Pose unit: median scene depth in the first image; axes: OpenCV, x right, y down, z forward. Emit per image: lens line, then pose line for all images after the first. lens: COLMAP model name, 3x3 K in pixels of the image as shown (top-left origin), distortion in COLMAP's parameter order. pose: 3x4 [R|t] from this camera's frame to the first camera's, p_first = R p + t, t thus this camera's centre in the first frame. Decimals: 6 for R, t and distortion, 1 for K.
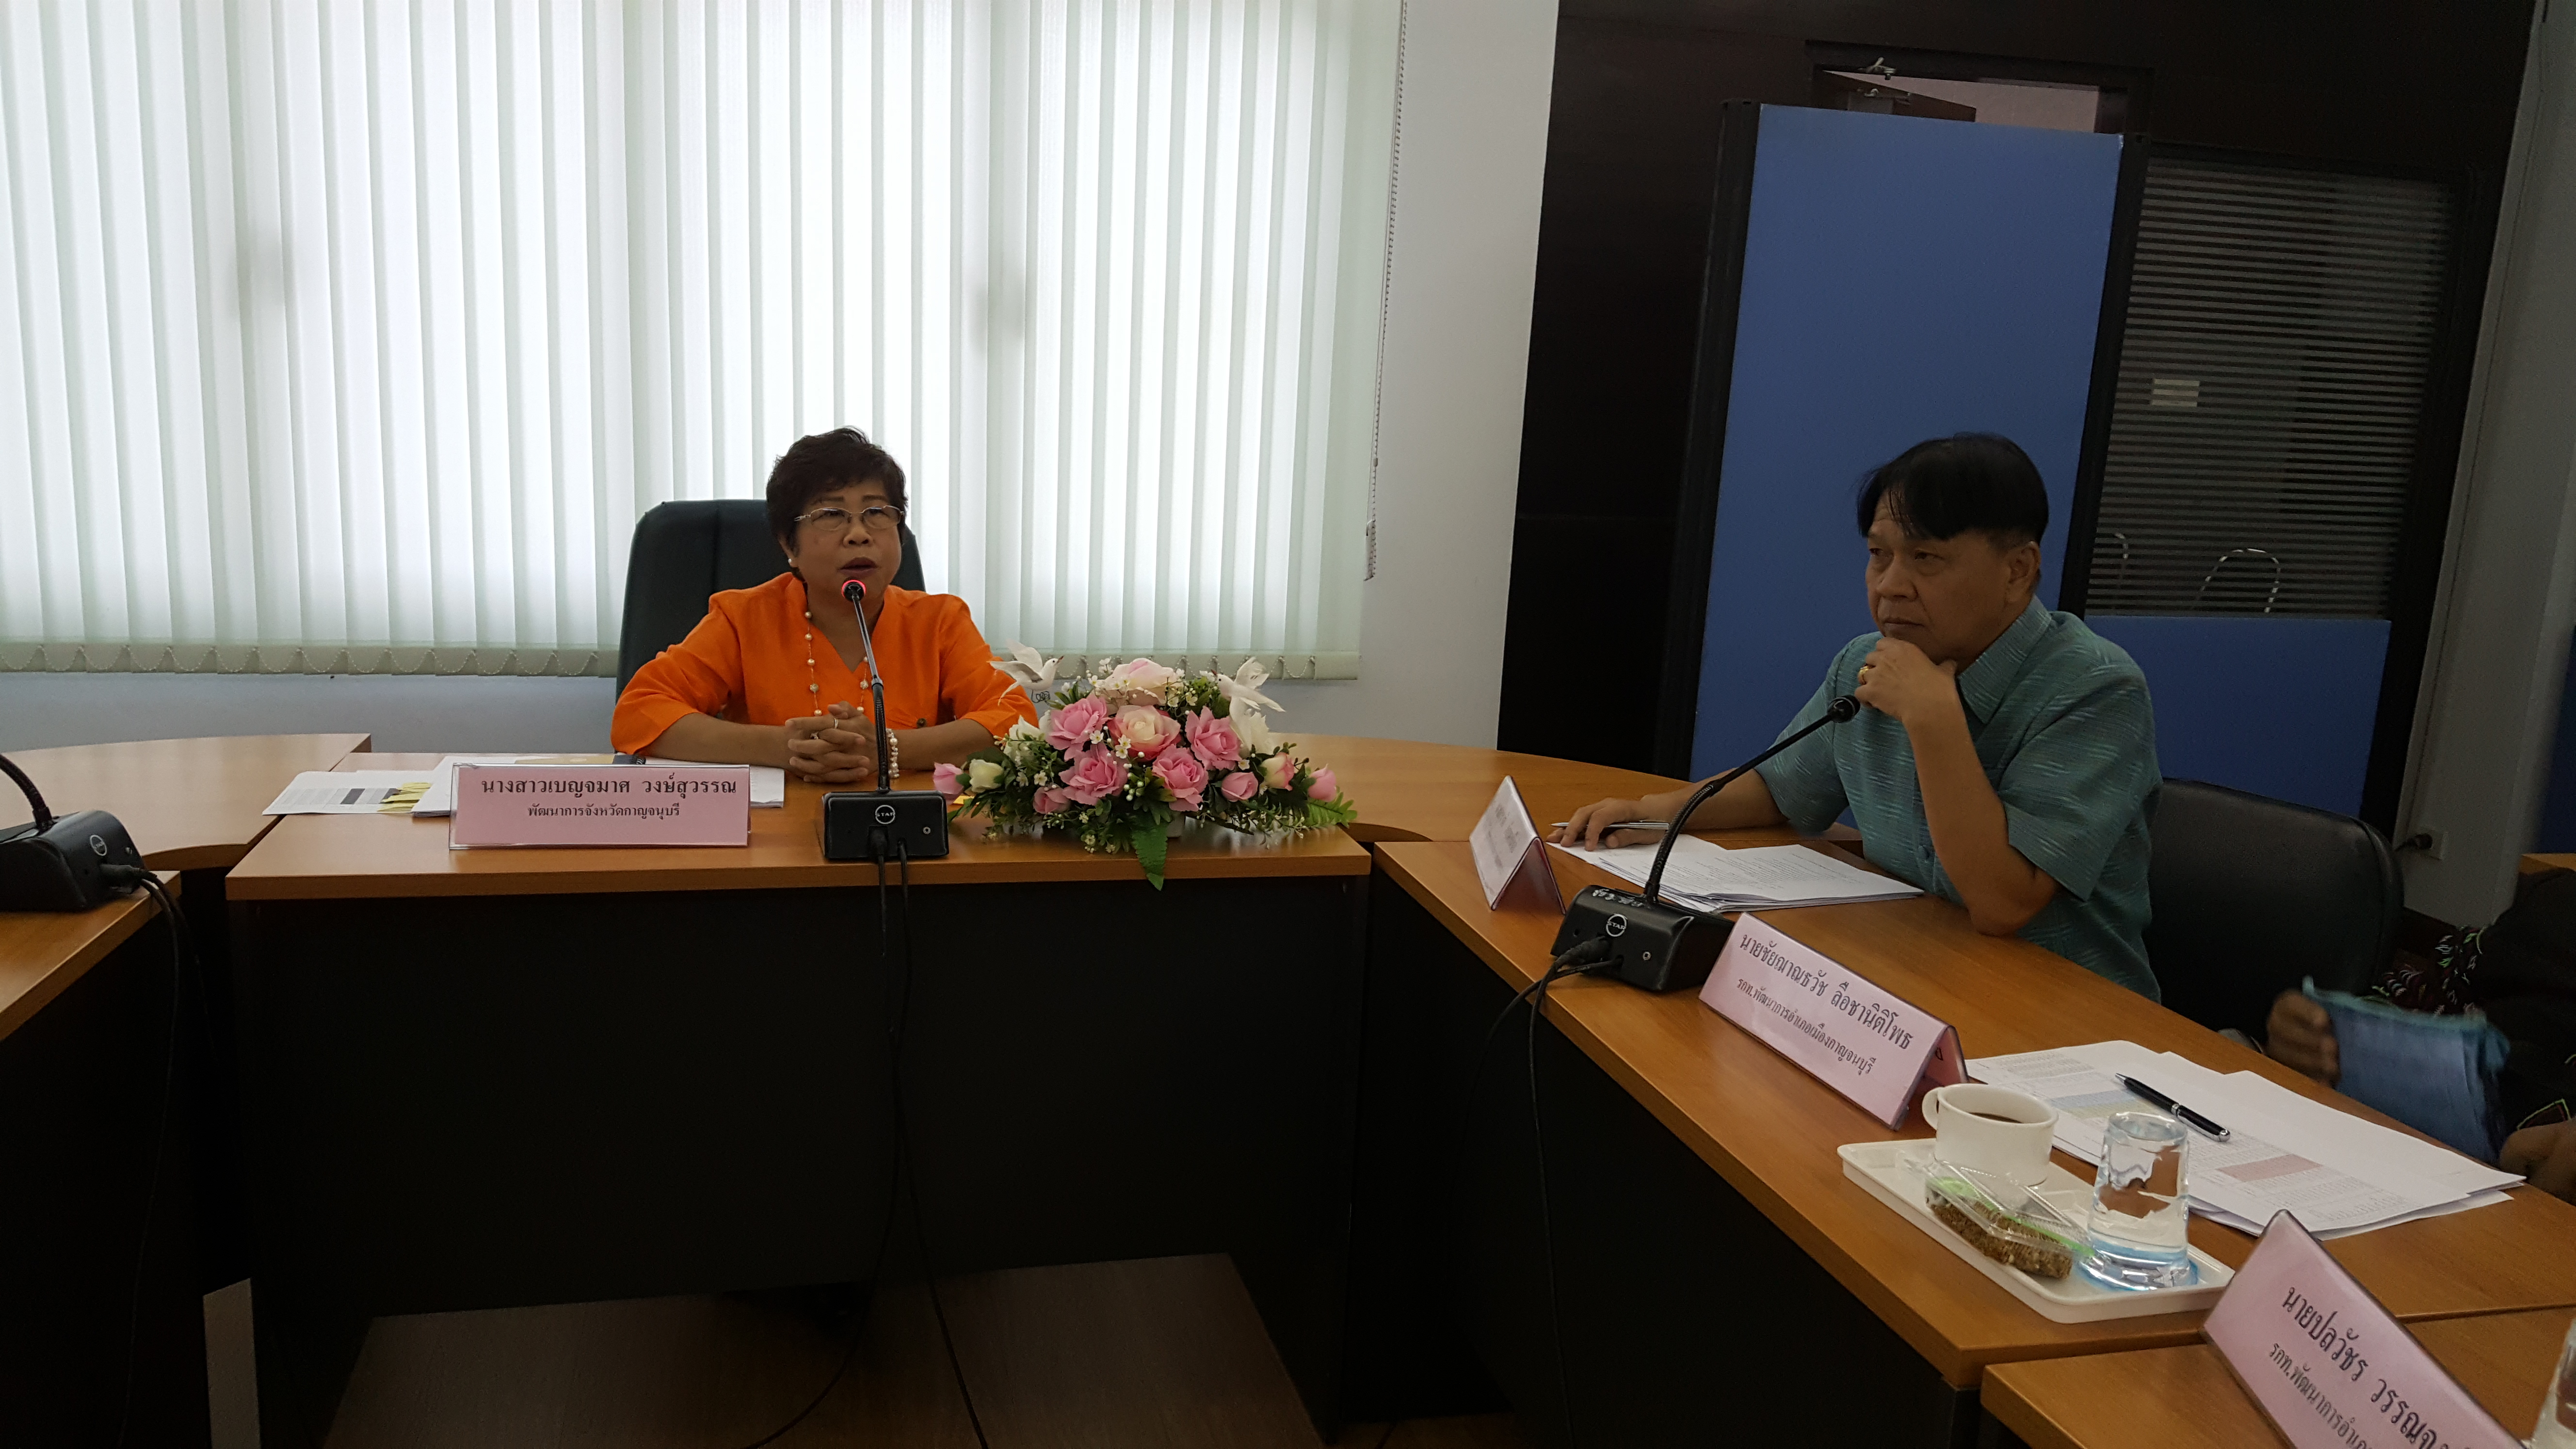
lens RADIAL K [[1850.5, 0, 1321.9], [0, 1850.5, 766.2], [0, 0, 1]] dist [0.036124, -0.004977]
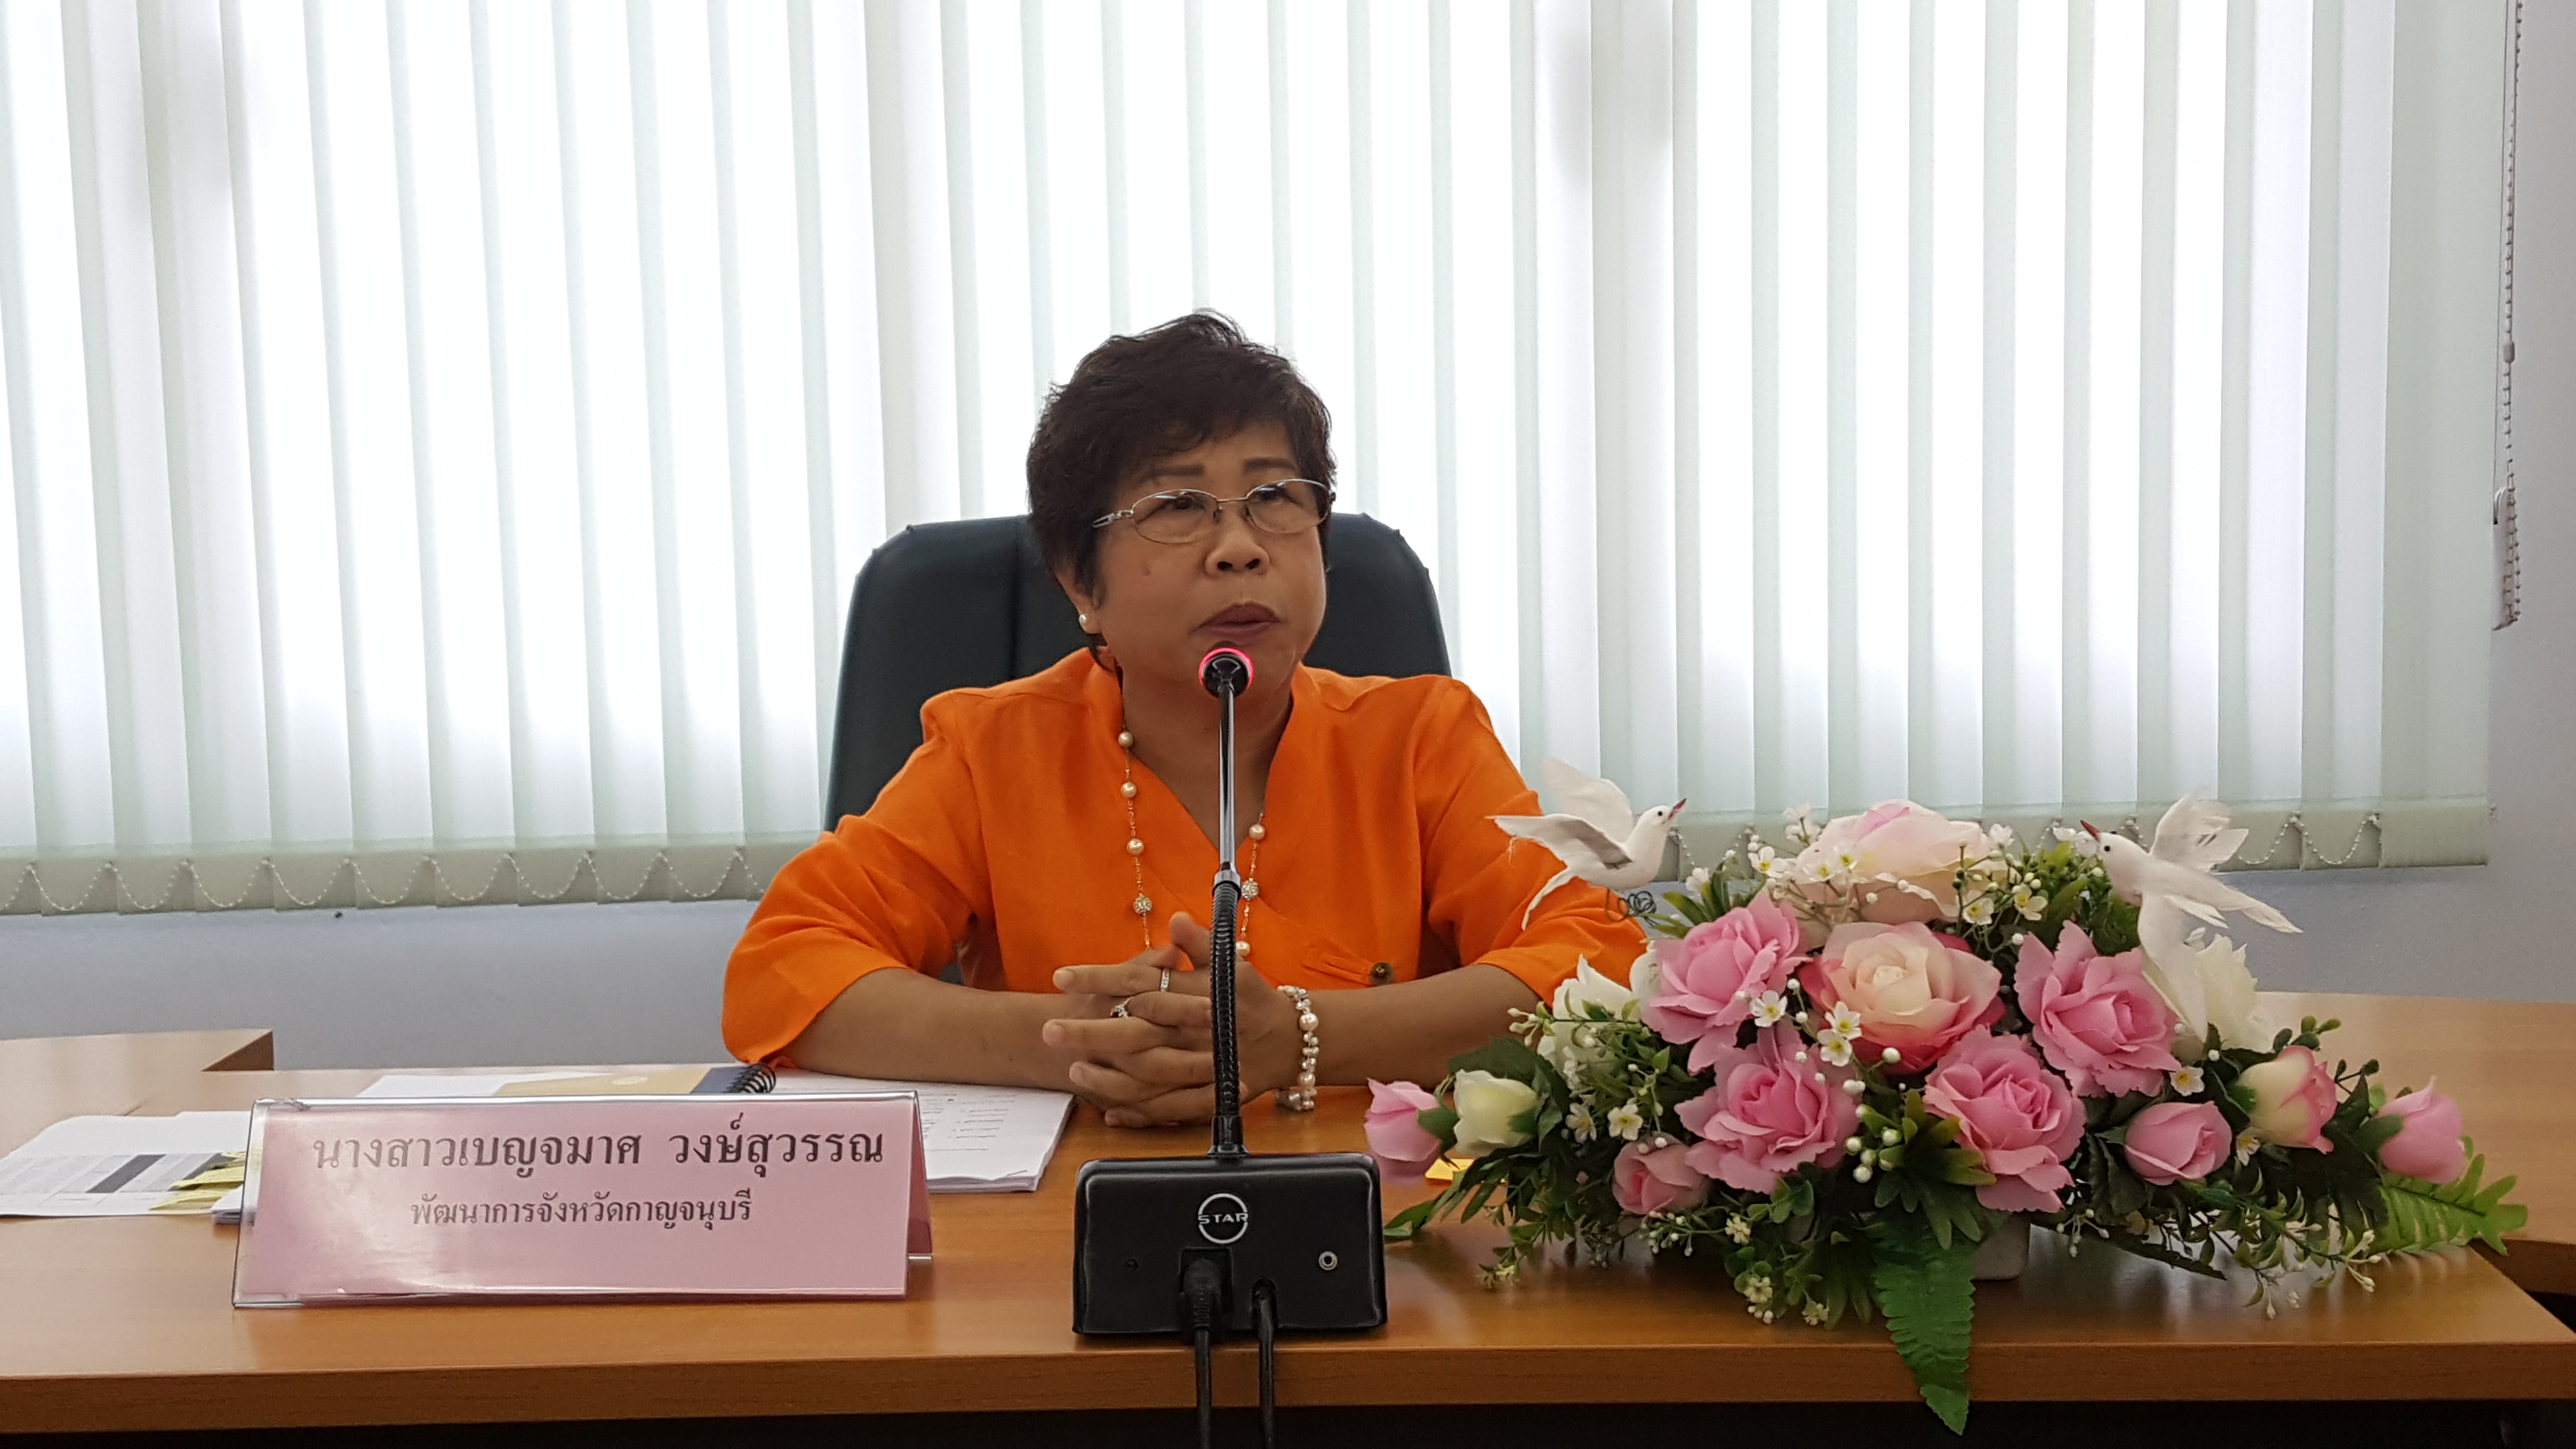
lens RADIAL K [[3106.0, 0, 1340.6], [0, 3106.0, 737.7], [0, 0, 1]] dist [0.154132, -0.178531]
pose [[0.949419, -0.042325, -0.311147, -0.005259], [0.010379, 0.994563, -0.103622, -0.005754], [0.313841, 0.095151, 0.944696, 0.364113]]
